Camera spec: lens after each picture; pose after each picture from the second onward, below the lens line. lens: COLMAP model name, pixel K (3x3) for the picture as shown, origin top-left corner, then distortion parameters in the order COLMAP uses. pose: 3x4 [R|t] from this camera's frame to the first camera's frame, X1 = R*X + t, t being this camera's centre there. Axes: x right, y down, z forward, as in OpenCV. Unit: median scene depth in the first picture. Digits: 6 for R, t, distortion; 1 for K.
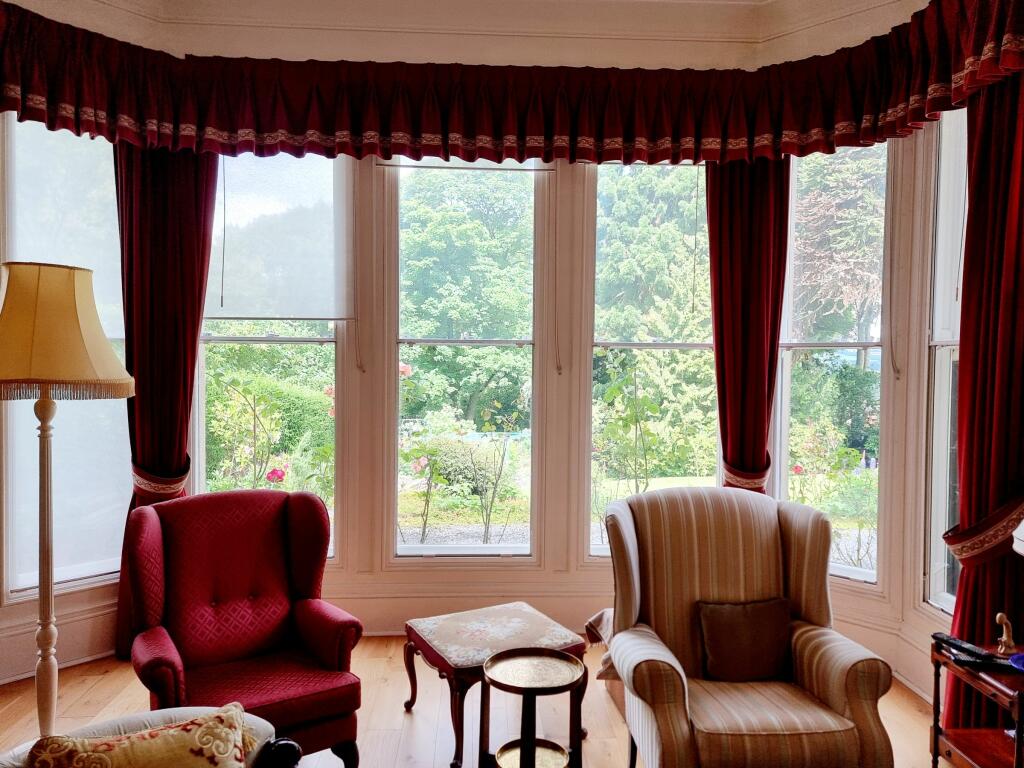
lens RADIAL K [[726.7, 0, 530.2], [0, 726.7, 379.5], [0, 0, 1]] dist [0.073779, -0.049380]
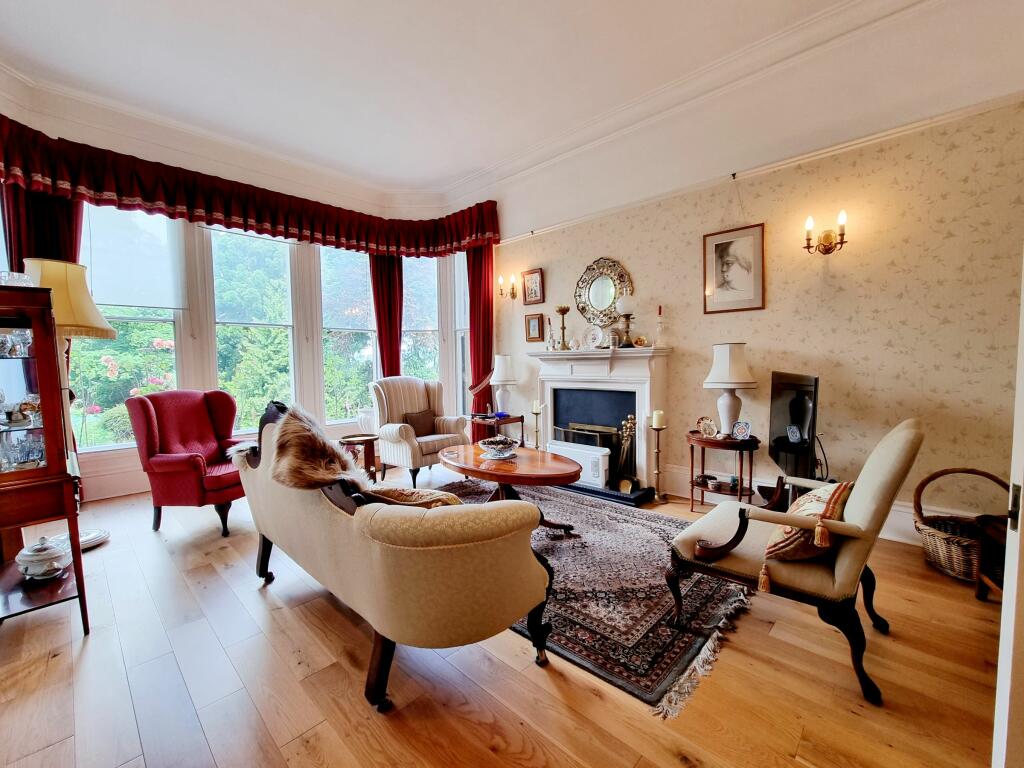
lens RADIAL K [[419.2, 0, 512.0], [0, 419.2, 384.6], [0, 0, 1]] dist [-0.004617, 0.000047]
pose [[0.726812, -0.057657, 0.684413, -0.391664], [0.038009, 0.998320, 0.043737, 0.091812], [-0.685784, -0.005775, 0.727782, -0.320391]]
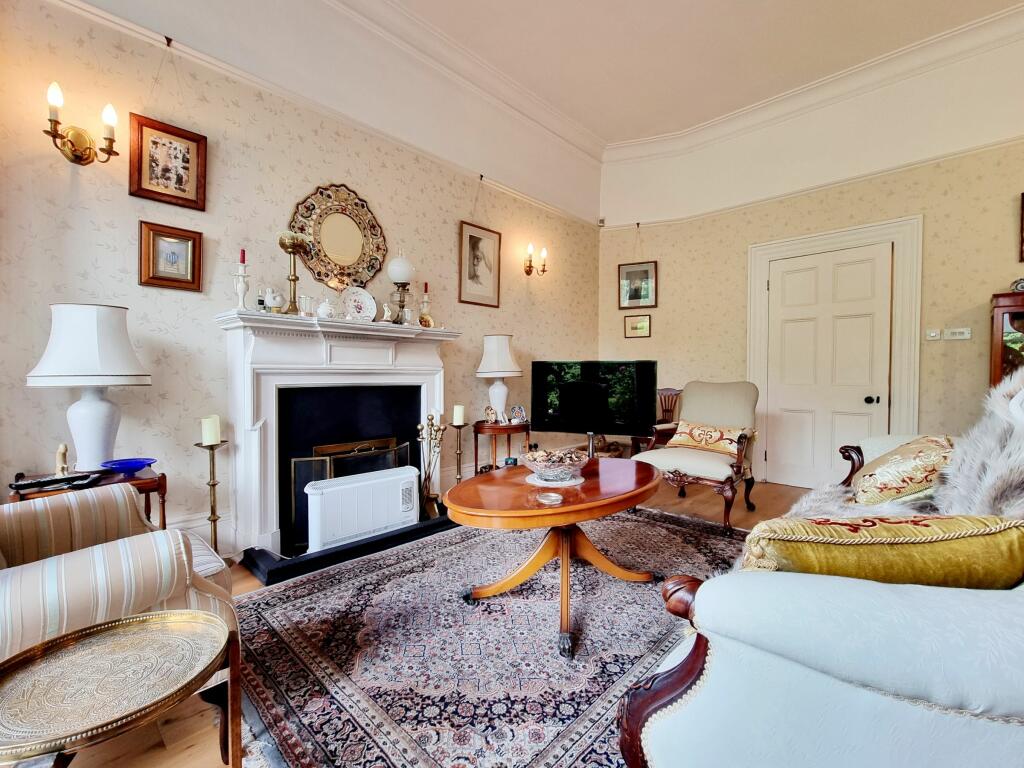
lens RADIAL K [[453.5, 0, 515.5], [0, 453.5, 385.3], [0, 0, 1]] dist [0.001115, 0.000179]
pose [[-0.687264, -0.025793, 0.725949, -0.229069], [0.011245, 0.998872, 0.046136, 0.124723], [-0.726320, 0.039871, -0.686199, 0.613796]]
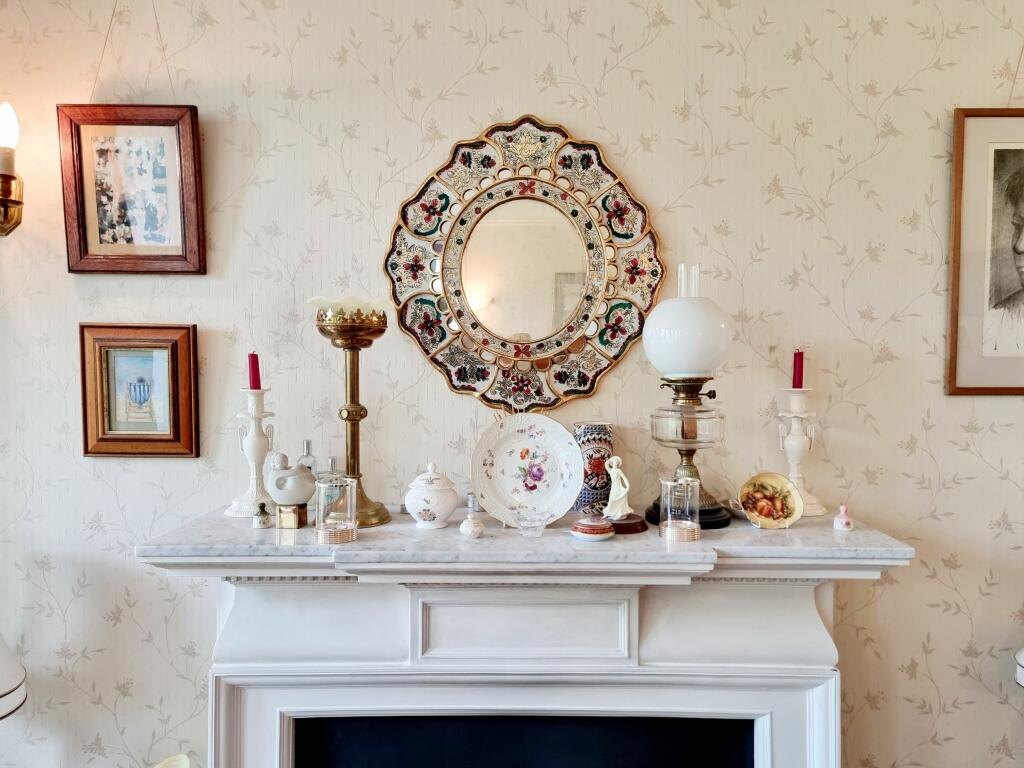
lens RADIAL K [[726.7, 0, 514.0], [0, 726.7, 380.8], [0, 0, 1]] dist [0.073779, -0.049380]
pose [[0.058114, -0.013838, 0.998214, 0.081016], [0.023011, 0.999657, 0.012518, -0.023828], [-0.998045, 0.022243, 0.058412, 0.280935]]
